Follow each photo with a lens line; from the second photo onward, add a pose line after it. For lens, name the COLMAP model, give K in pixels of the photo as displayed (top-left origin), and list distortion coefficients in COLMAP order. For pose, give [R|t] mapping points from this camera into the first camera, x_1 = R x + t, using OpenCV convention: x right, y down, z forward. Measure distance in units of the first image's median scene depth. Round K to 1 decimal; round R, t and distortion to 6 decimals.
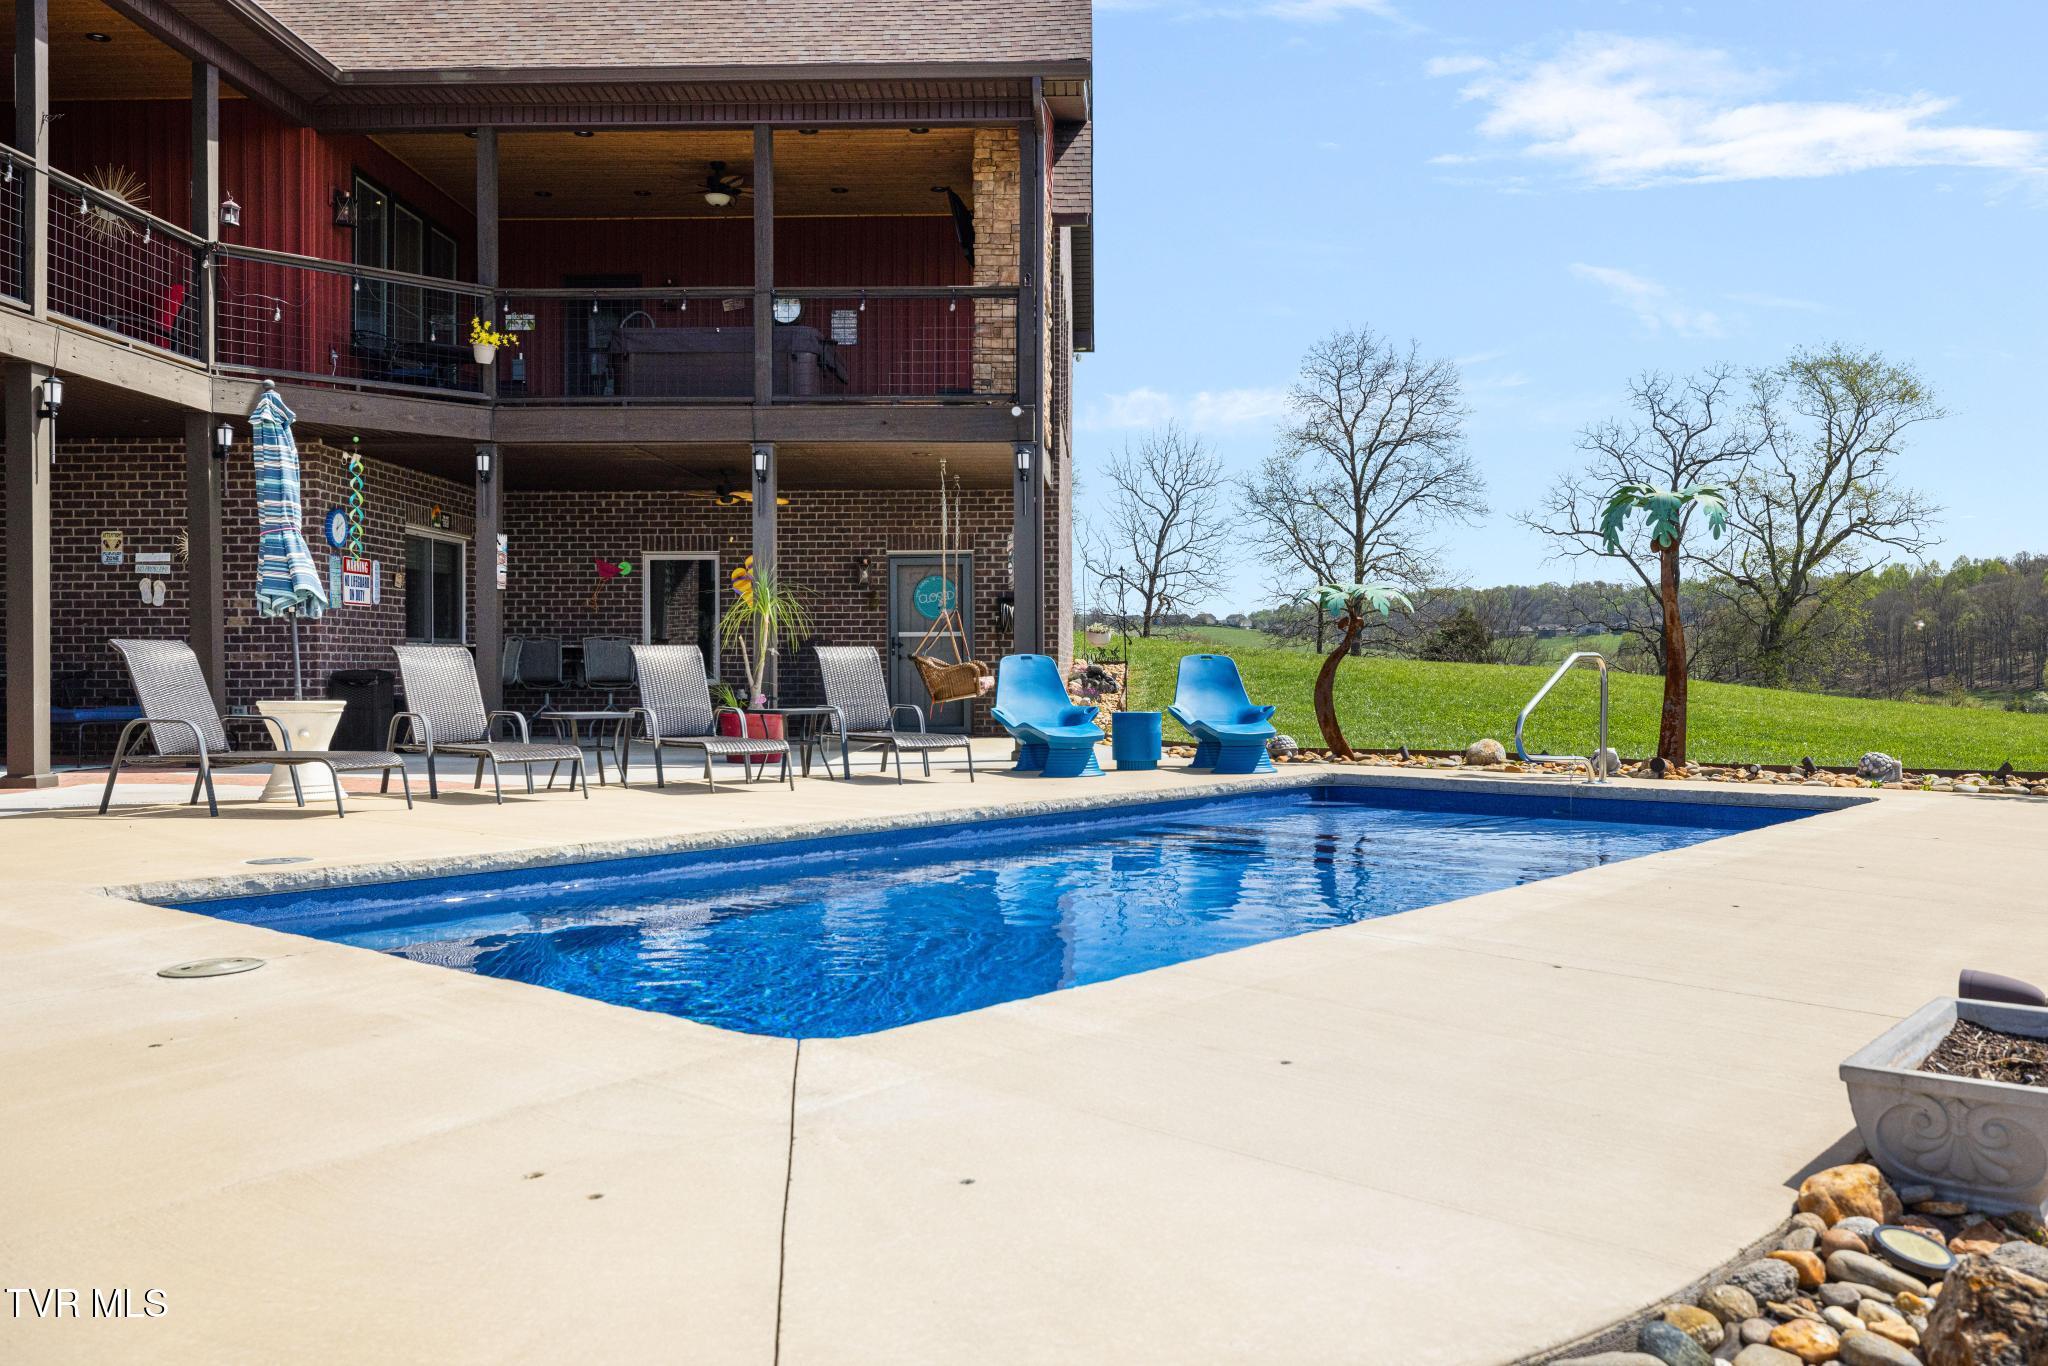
lens RADIAL K [[1678.4, 0, 1024.0], [0, 1678.4, 683.0], [0, 0, 1]] dist [0.001718, -0.007980]
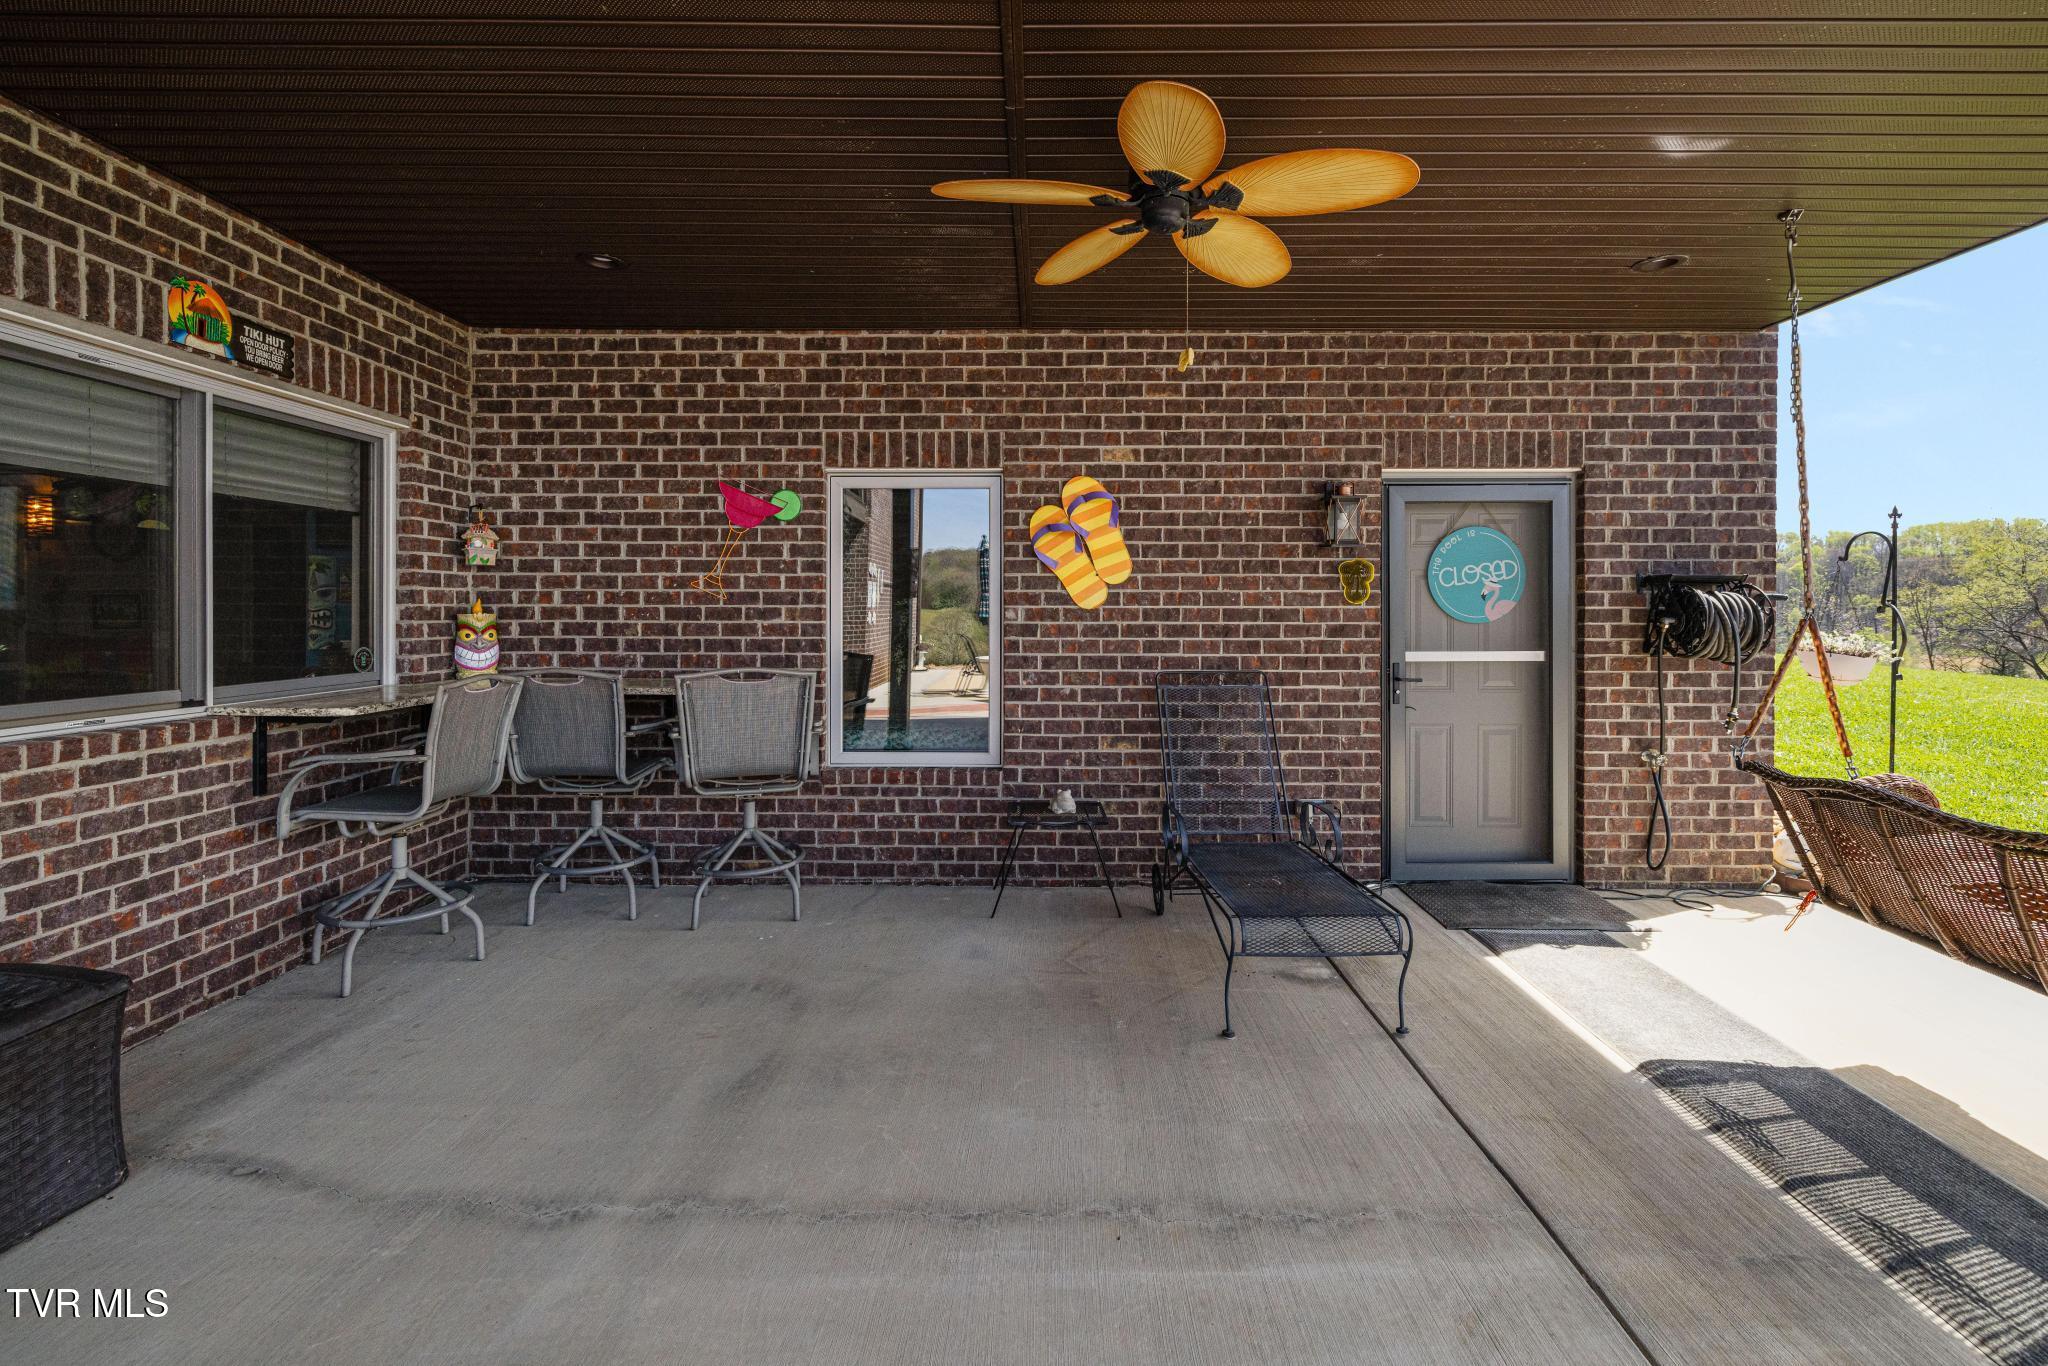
lens RADIAL K [[893.7, 0, 1049.5], [0, 893.7, 610.0], [0, 0, 1]] dist [-0.000799, -0.000113]
pose [[0.999129, 0.002961, 0.041626, -0.179526], [-0.002452, 0.999922, -0.012276, -0.038295], [-0.041659, 0.012163, 0.999058, 0.767557]]
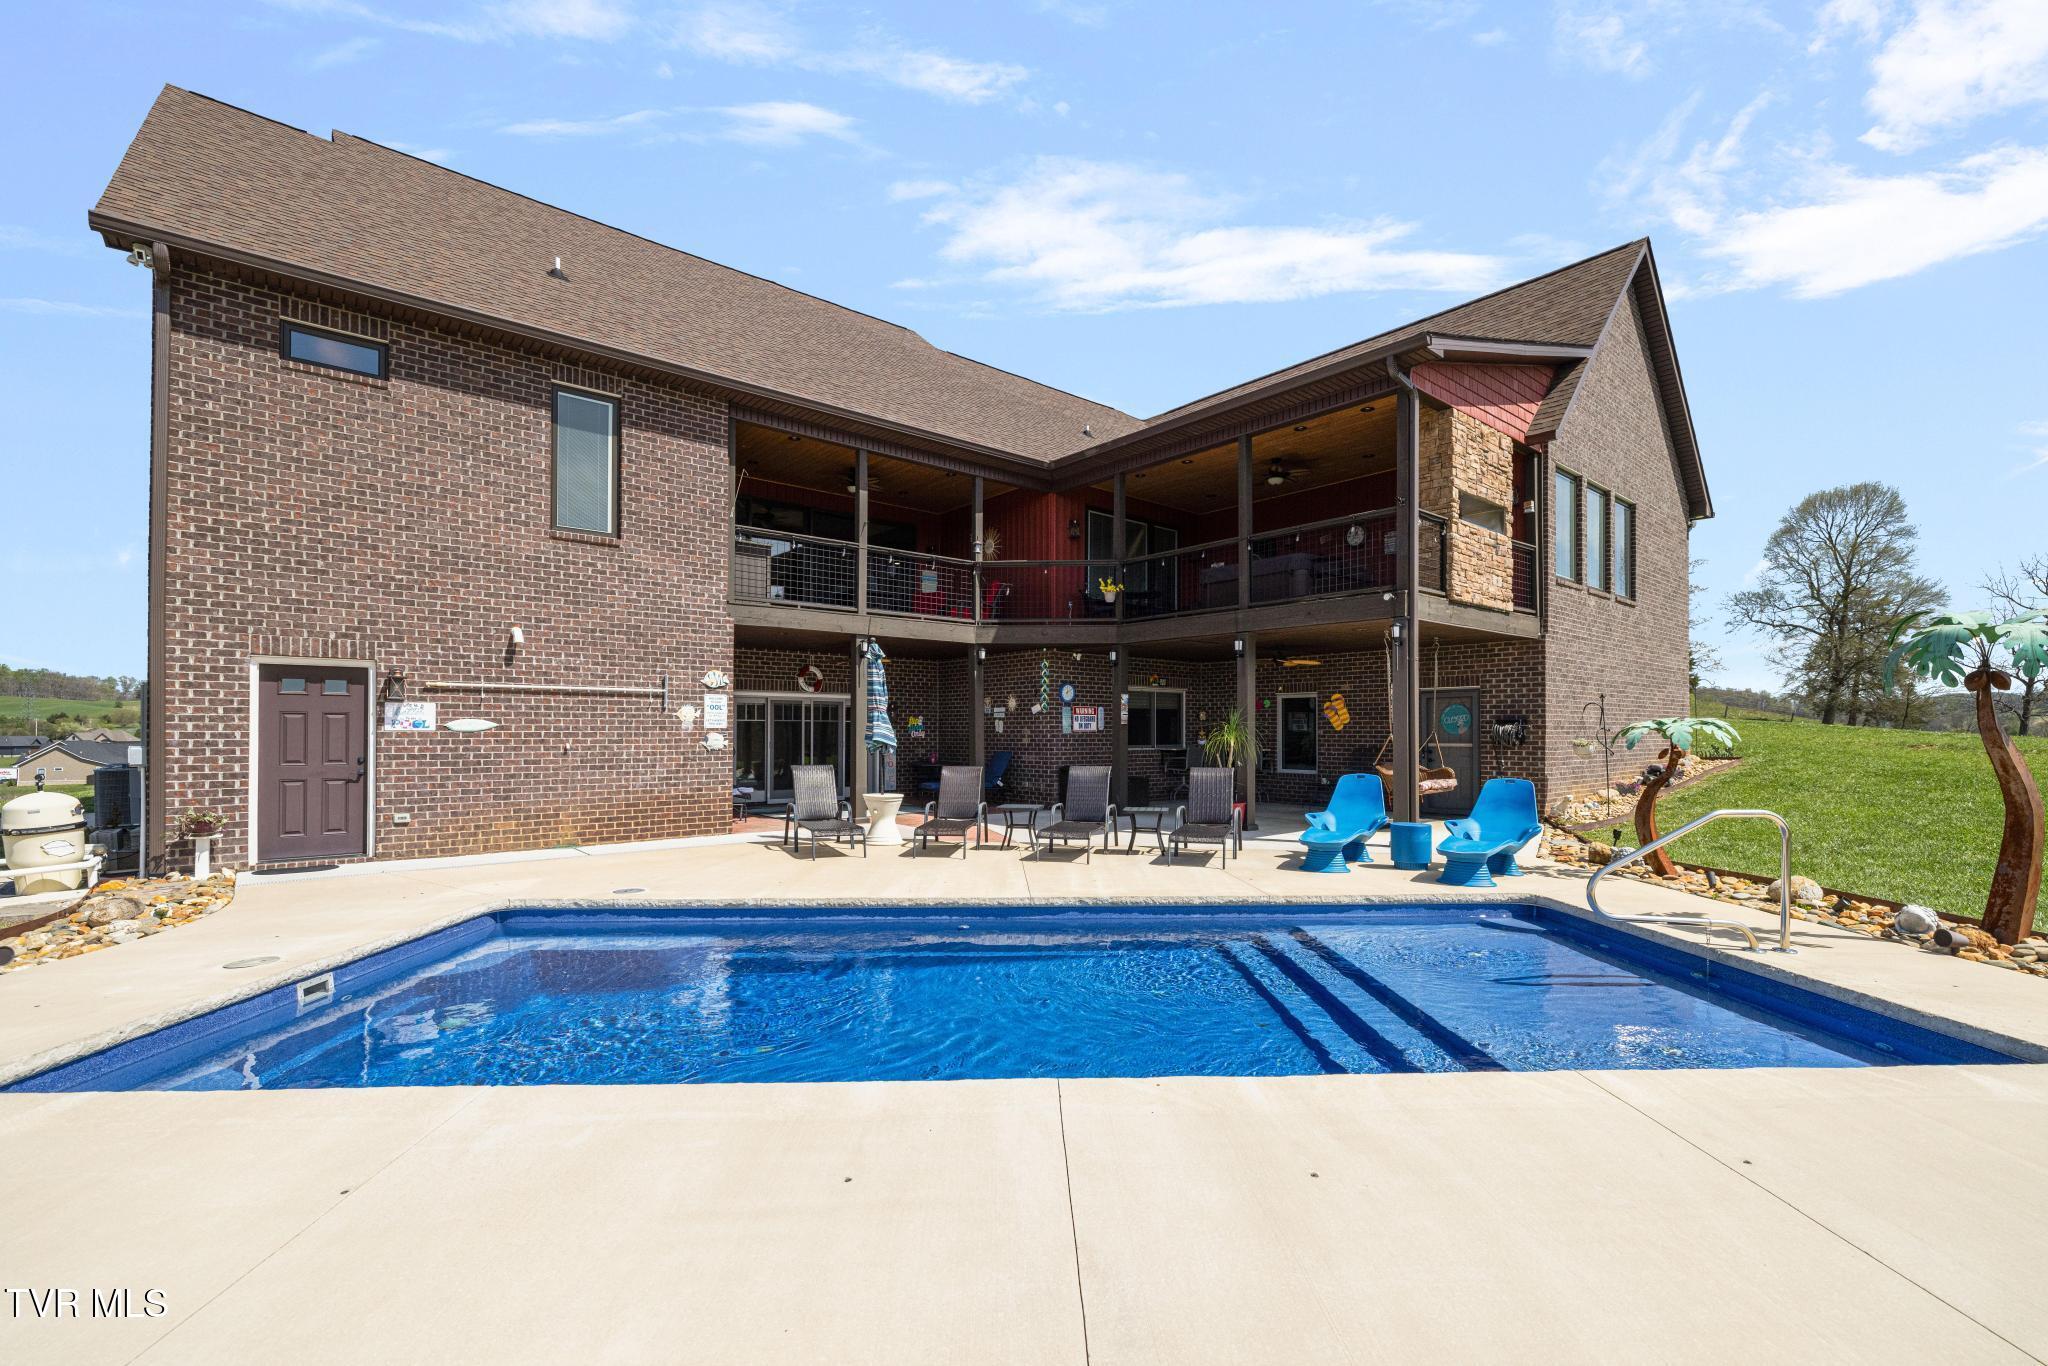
lens RADIAL K [[872.2, 0, 1018.6], [0, 872.2, 721.6], [0, 0, 1]] dist [-0.001930, -0.000295]
pose [[0.676367, -0.007261, -0.736529, 0.244771], [-0.009062, 0.999794, -0.018179, -0.031942], [0.736509, 0.018970, 0.676162, 0.218746]]
